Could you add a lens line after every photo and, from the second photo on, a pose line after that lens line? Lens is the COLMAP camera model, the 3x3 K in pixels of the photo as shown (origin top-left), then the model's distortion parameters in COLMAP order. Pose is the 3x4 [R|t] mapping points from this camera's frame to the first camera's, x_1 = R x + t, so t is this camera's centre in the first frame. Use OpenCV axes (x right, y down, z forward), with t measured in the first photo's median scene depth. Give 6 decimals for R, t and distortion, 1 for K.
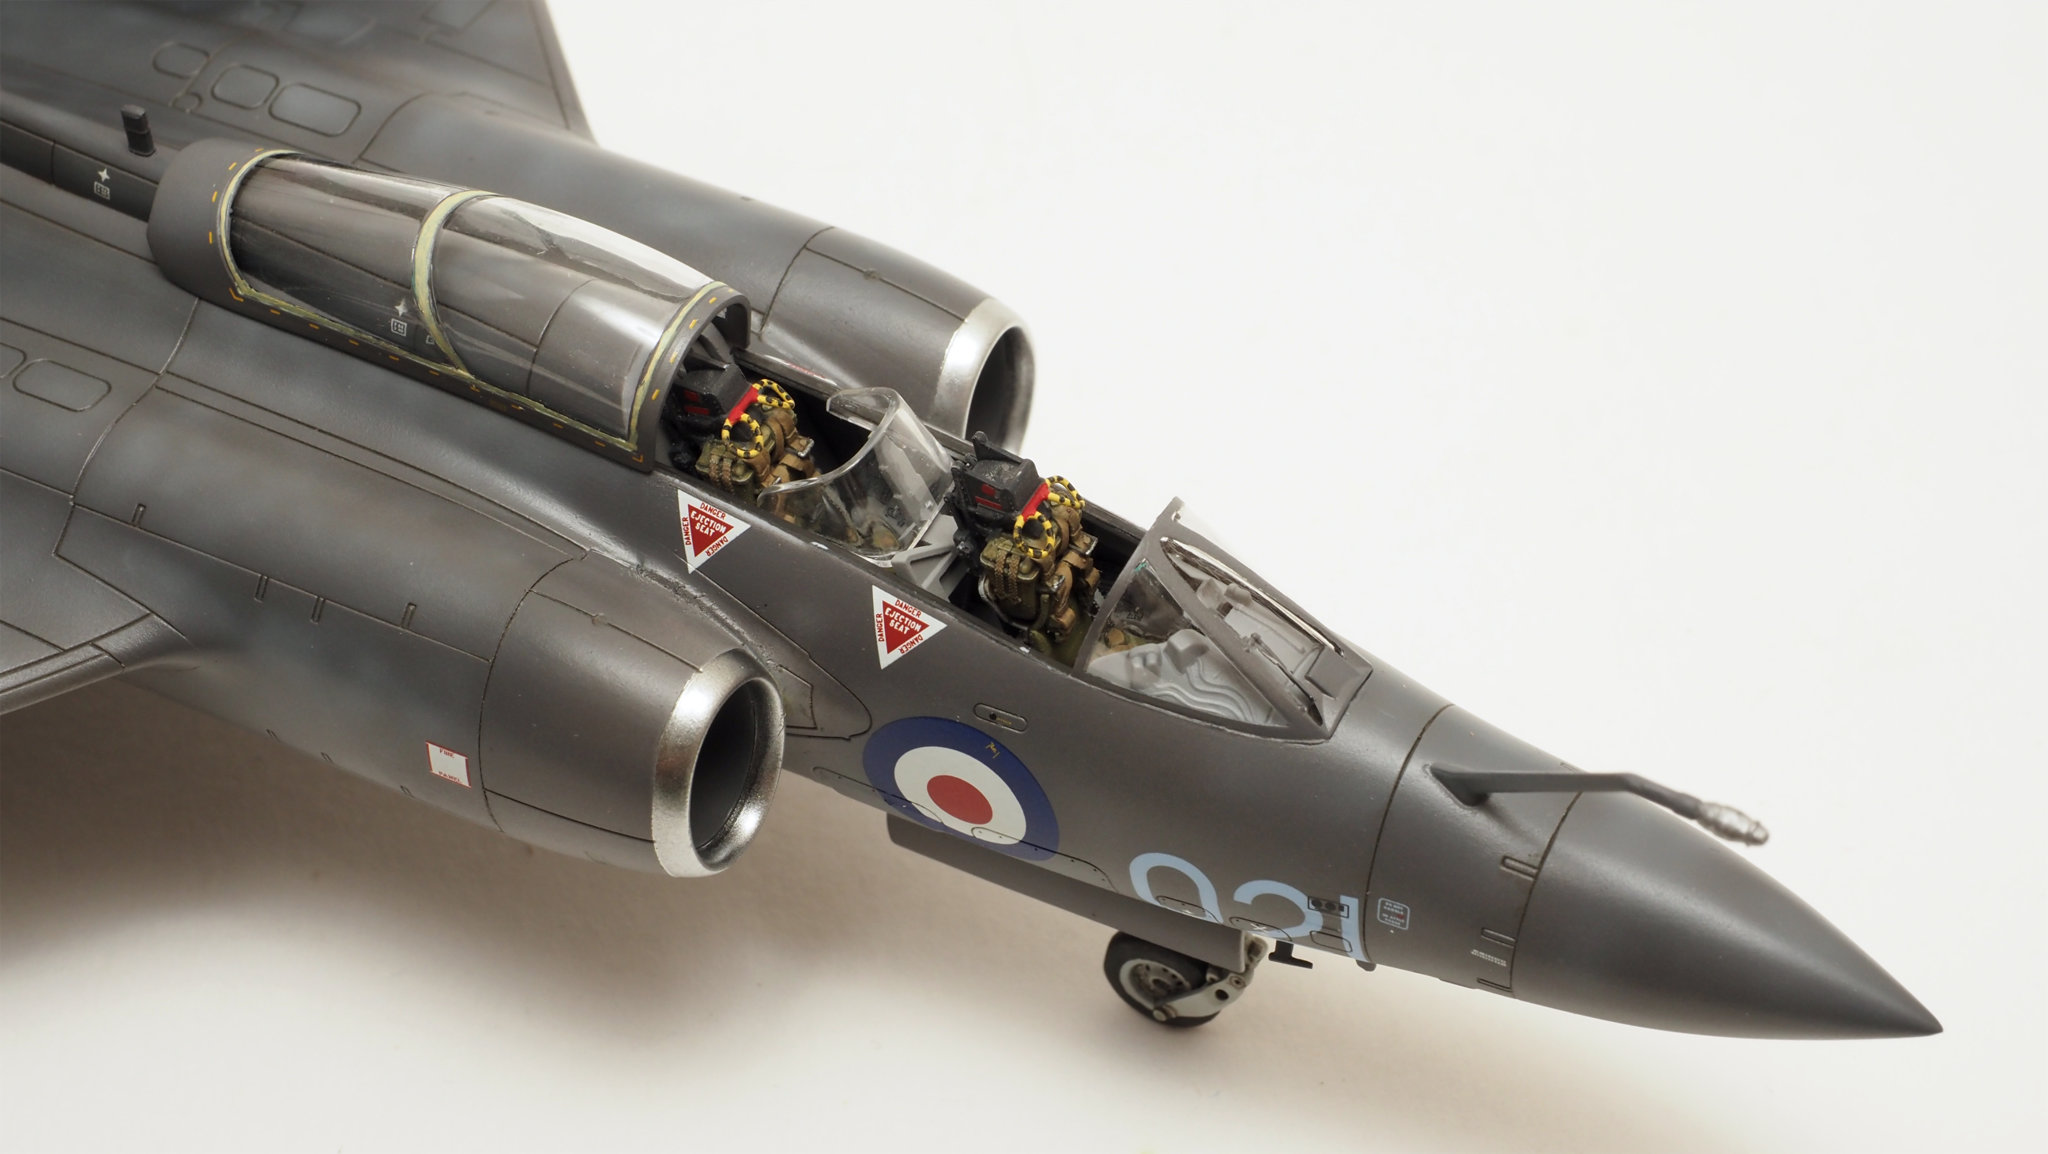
lens RADIAL K [[4919.7, 0, 1024.0], [0, 4919.7, 577.0], [0, 0, 1]] dist [0.034513, -0.717068]
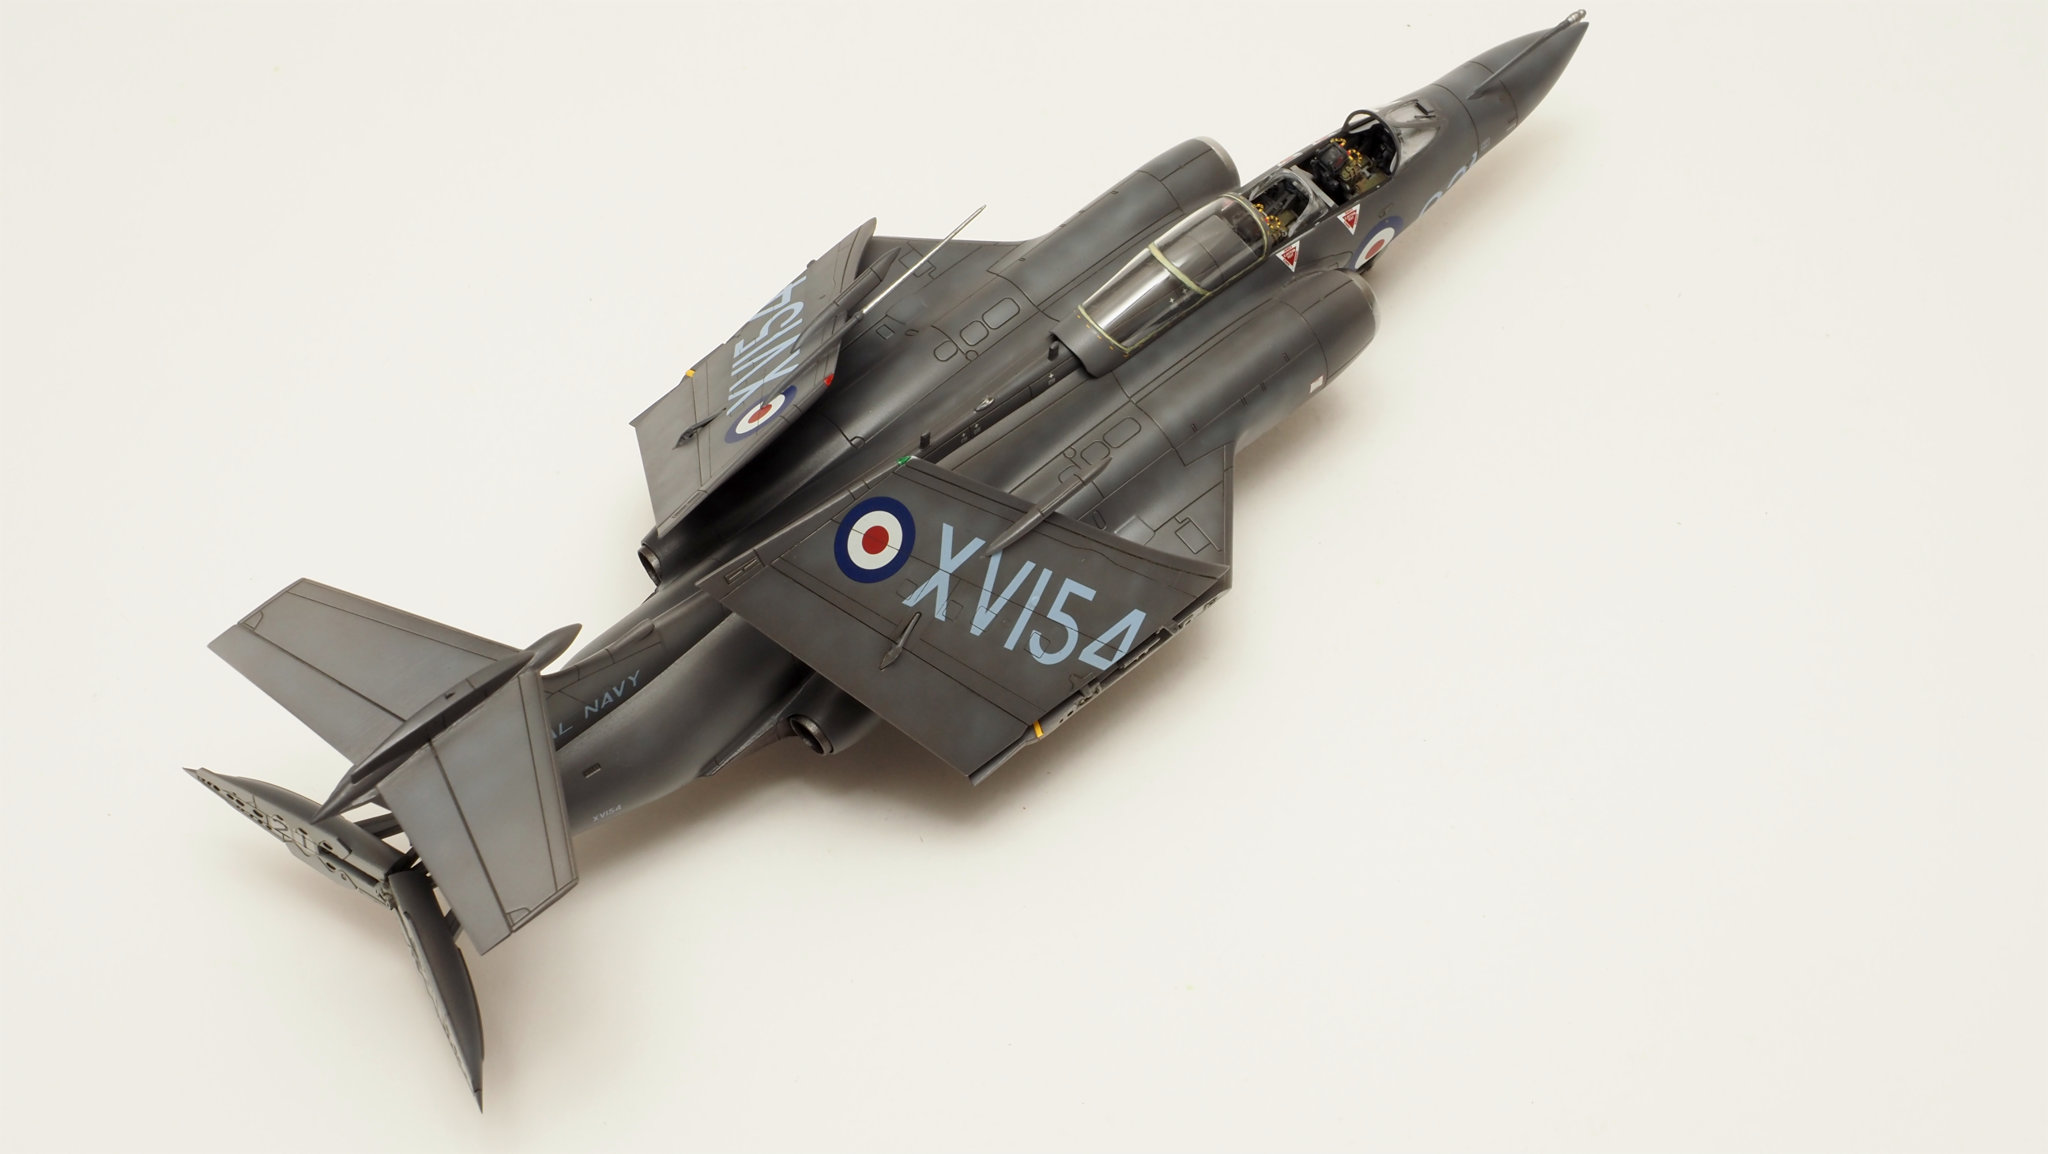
lens RADIAL K [[4548.5, 0, 1024.0], [0, 4548.5, 577.0], [0, 0, 1]] dist [0.111703, -0.187999]
pose [[0.347961, -0.791889, 0.501832, -1.473682], [0.648165, 0.589945, 0.481505, -1.174274], [-0.677352, 0.157725, 0.718552, -0.628542]]
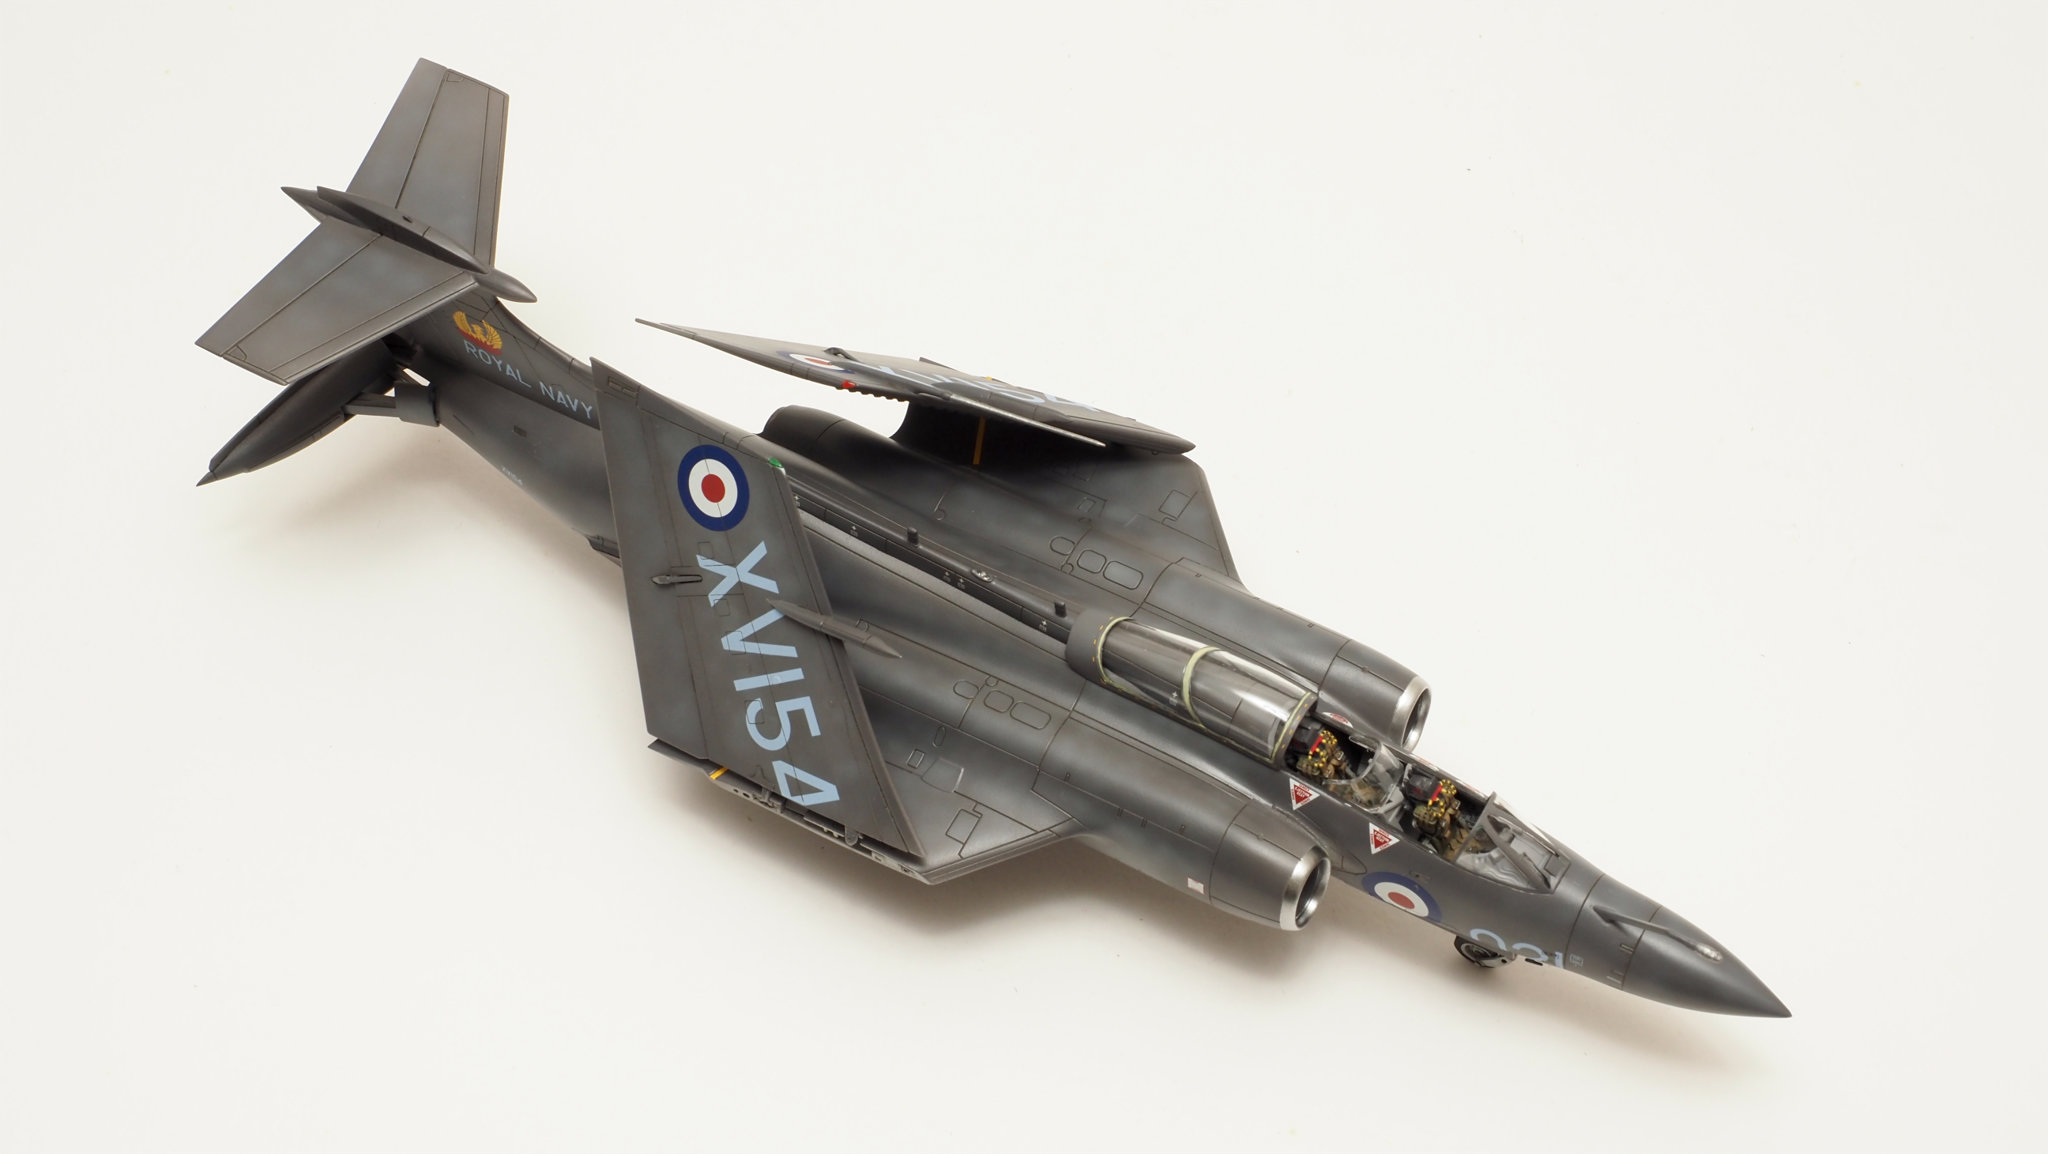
lens RADIAL K [[4548.5, 0, 1024.0], [0, 4548.5, 577.0], [0, 0, 1]] dist [0.111703, -0.187999]
pose [[0.998932, 0.017923, -0.042588, -0.108179], [-0.010005, 0.983737, 0.179338, -0.525108], [0.045110, -0.178721, 0.982865, -1.231222]]
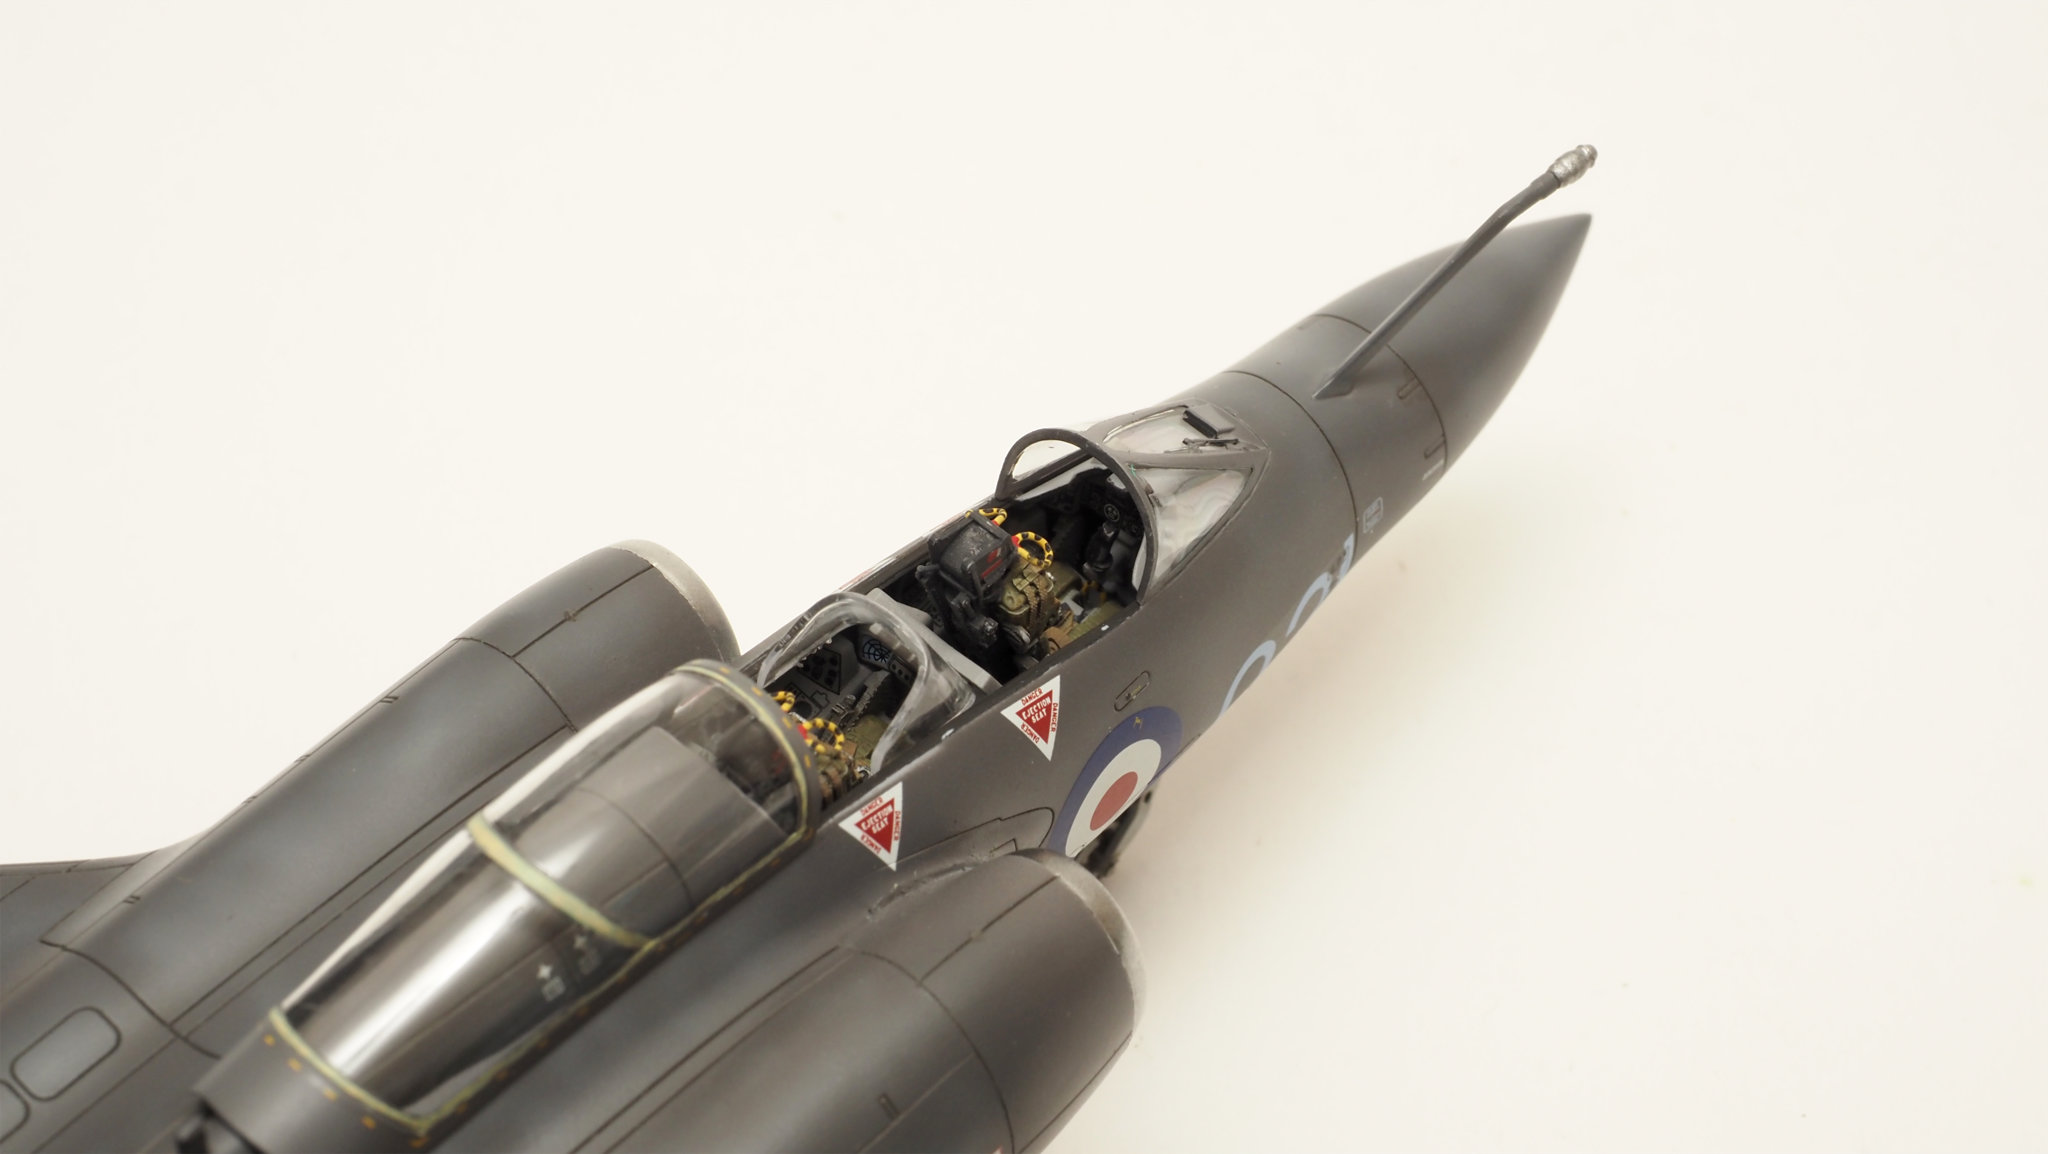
lens RADIAL K [[4919.7, 0, 1024.0], [0, 4919.7, 577.0], [0, 0, 1]] dist [0.034513, -0.717068]
pose [[0.252951, -0.723183, 0.642668, -0.634051], [0.679742, 0.605536, 0.413856, -0.413317], [-0.688452, 0.332164, 0.644749, 0.351025]]
